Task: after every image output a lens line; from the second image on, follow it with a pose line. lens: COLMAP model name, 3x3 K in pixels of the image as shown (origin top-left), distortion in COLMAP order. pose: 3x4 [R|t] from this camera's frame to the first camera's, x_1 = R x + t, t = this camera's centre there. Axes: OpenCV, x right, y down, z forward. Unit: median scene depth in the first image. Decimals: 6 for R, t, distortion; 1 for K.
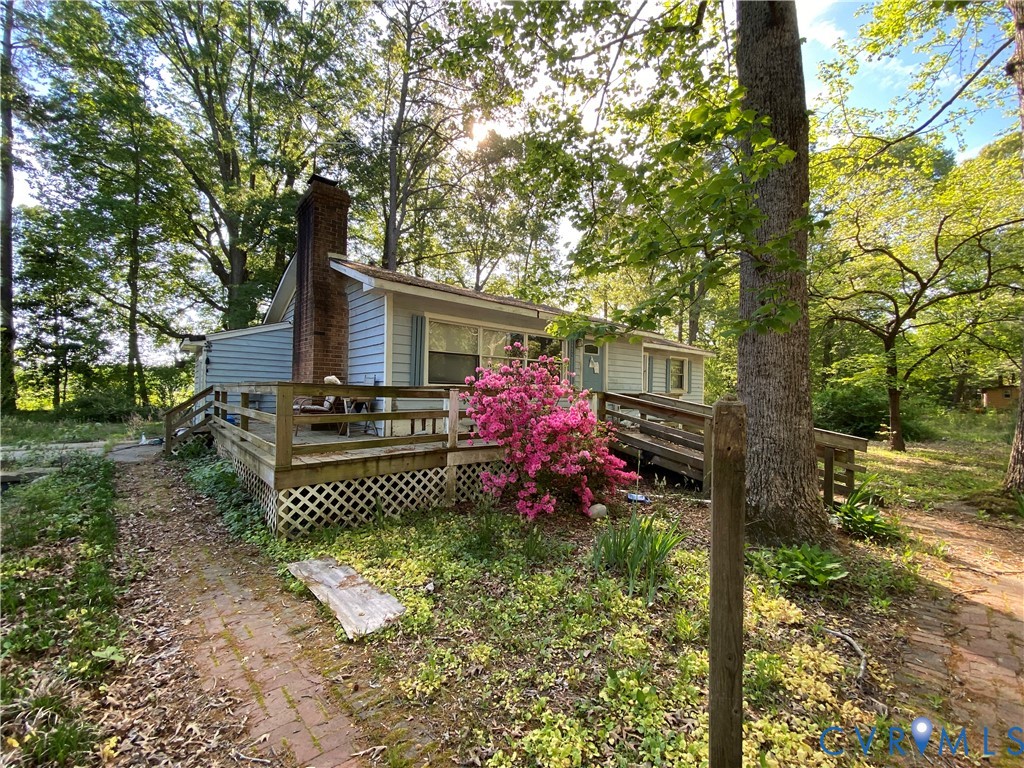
lens RADIAL K [[413.1, 0, 510.8], [0, 413.1, 386.6], [0, 0, 1]] dist [0.021935, -0.022554]
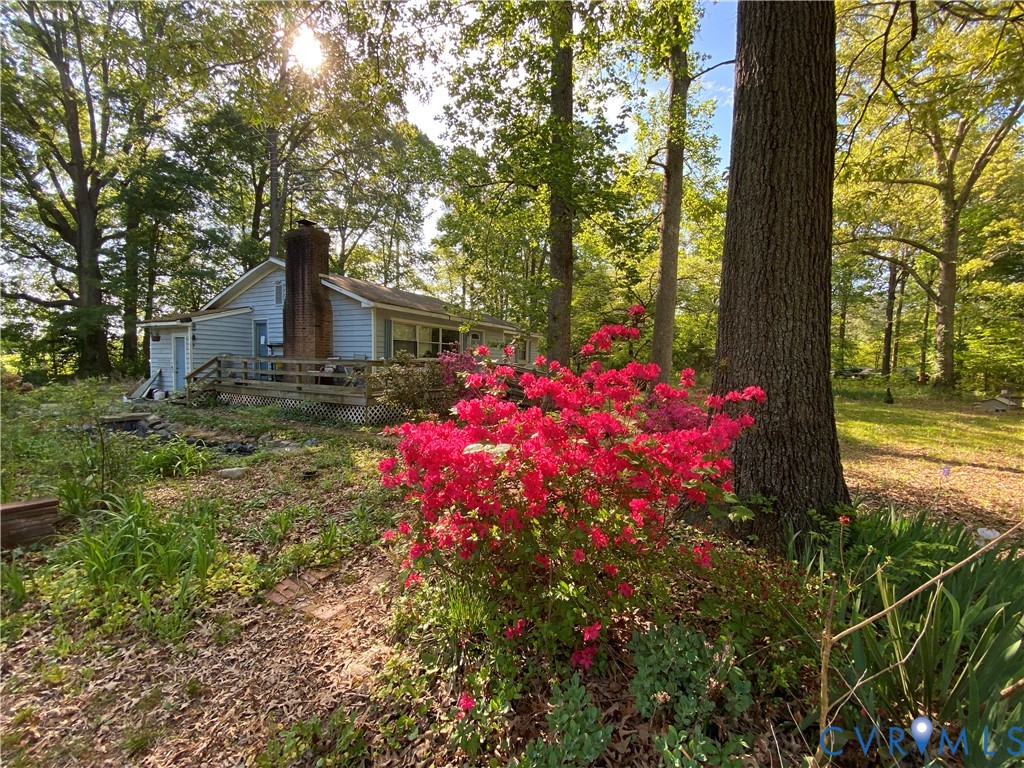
lens RADIAL K [[413.1, 0, 510.8], [0, 413.1, 386.6], [0, 0, 1]] dist [0.021935, -0.022554]
pose [[0.935837, -0.016401, 0.352050, -0.096754], [-0.013169, 0.996592, 0.081435, -0.010173], [-0.352186, -0.080846, 0.932432, -0.228880]]
